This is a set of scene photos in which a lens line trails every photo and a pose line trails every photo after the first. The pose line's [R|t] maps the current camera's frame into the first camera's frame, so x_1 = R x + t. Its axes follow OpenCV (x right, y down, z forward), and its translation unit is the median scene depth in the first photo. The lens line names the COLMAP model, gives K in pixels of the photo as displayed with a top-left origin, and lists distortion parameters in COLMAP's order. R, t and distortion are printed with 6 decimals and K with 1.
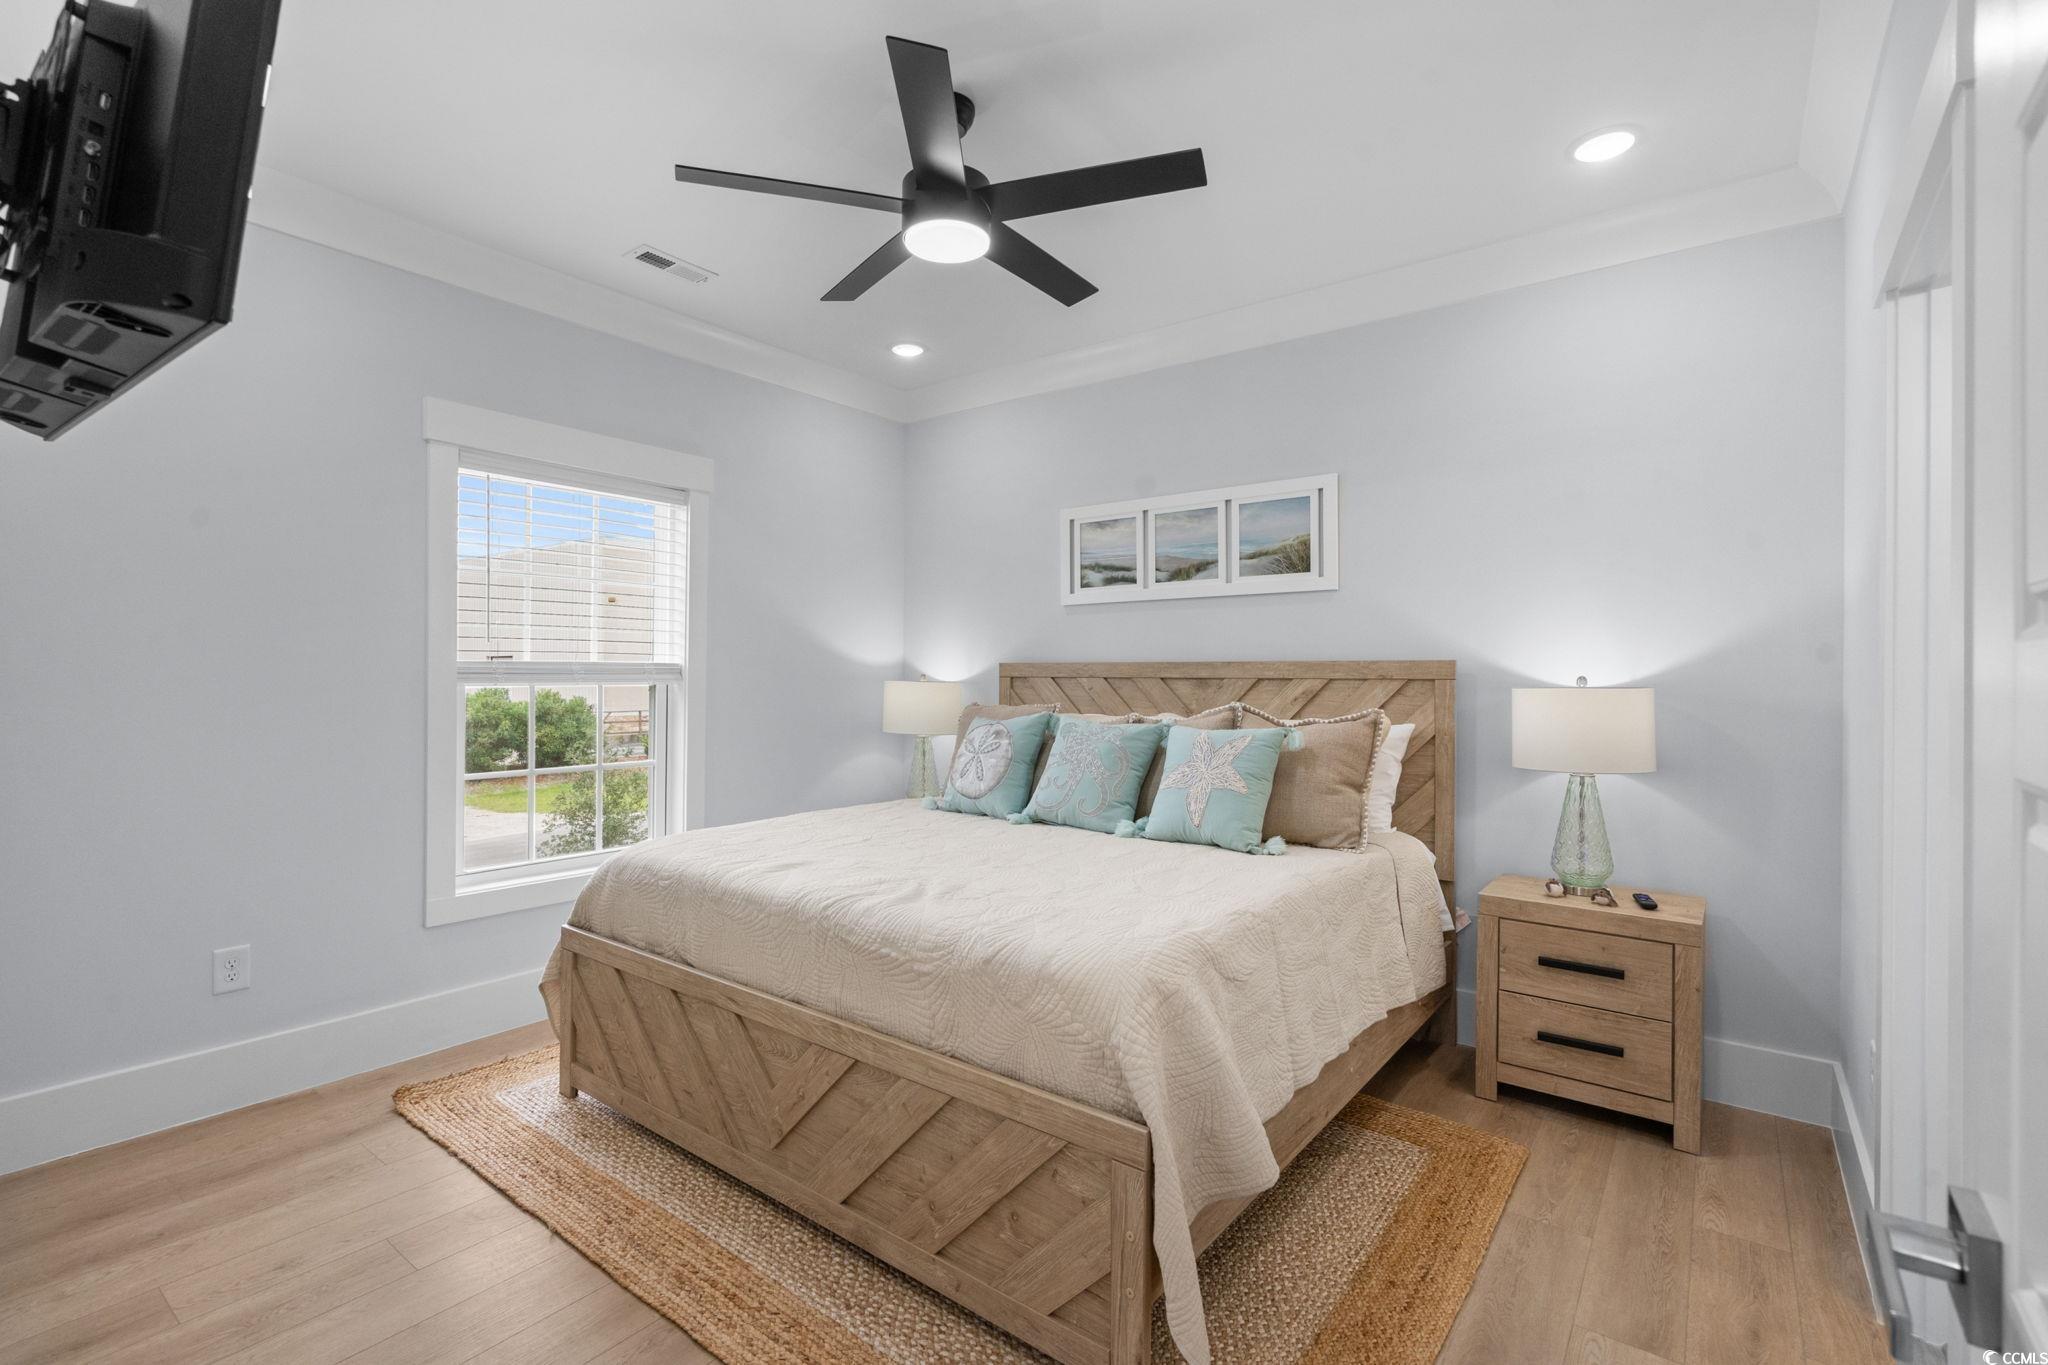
lens RADIAL K [[923.4, 0, 1024.0], [0, 923.4, 682.5], [0, 0, 1]] dist [0.001344, 0.000050]
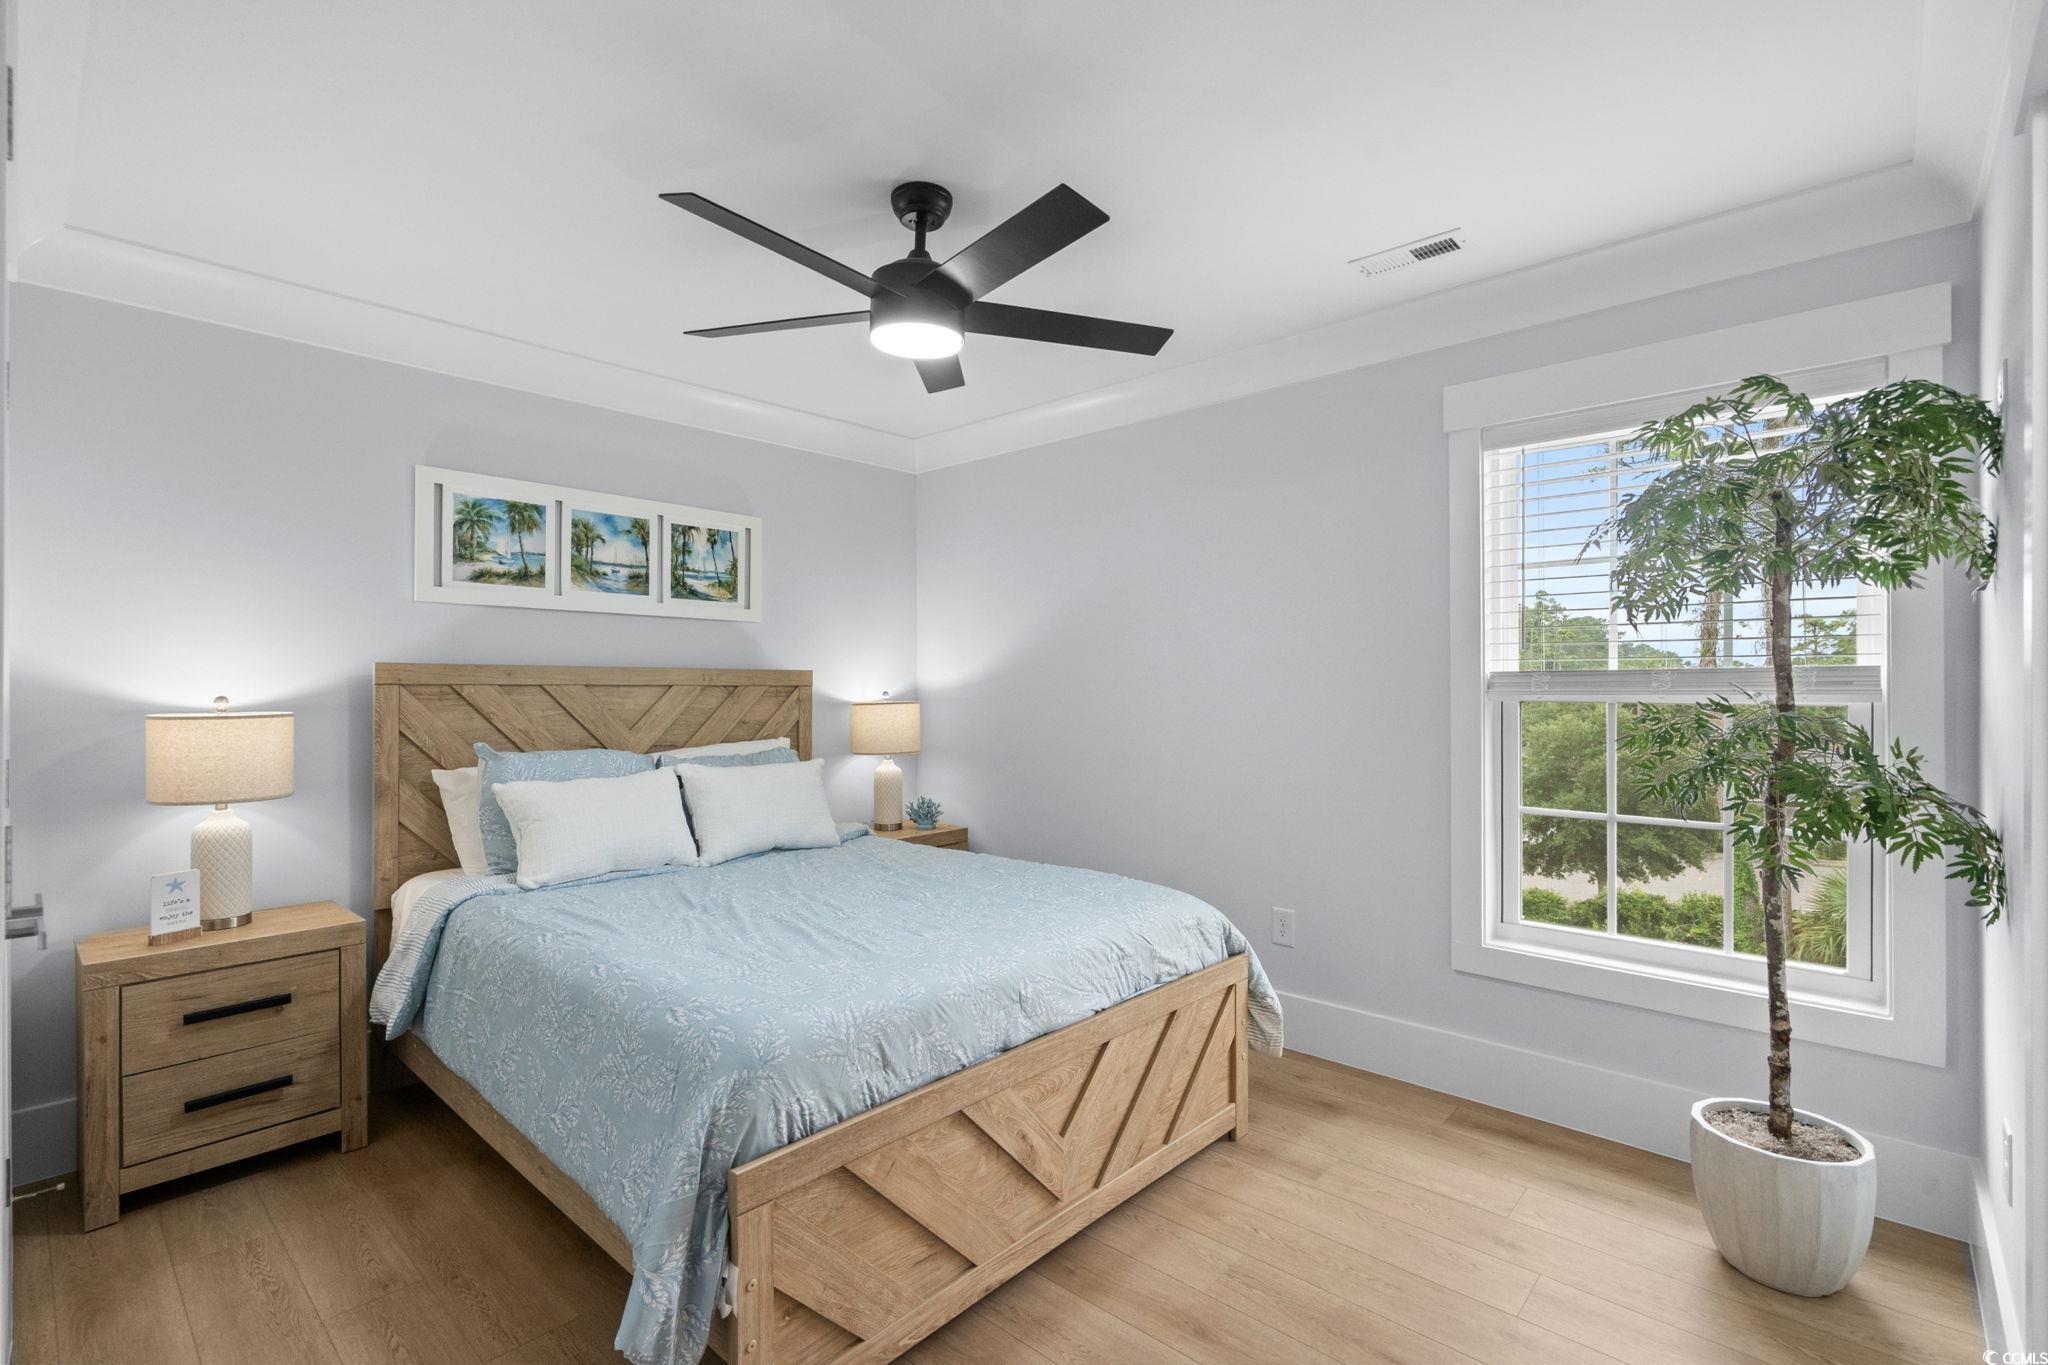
lens RADIAL K [[923.4, 0, 1024.0], [0, 923.4, 682.5], [0, 0, 1]] dist [0.001344, 0.000050]
pose [[0.075382, -0.003582, 0.997148, -0.225879], [0.001933, 0.999992, 0.003446, -0.008091], [-0.997153, 0.001668, 0.075388, 0.174042]]
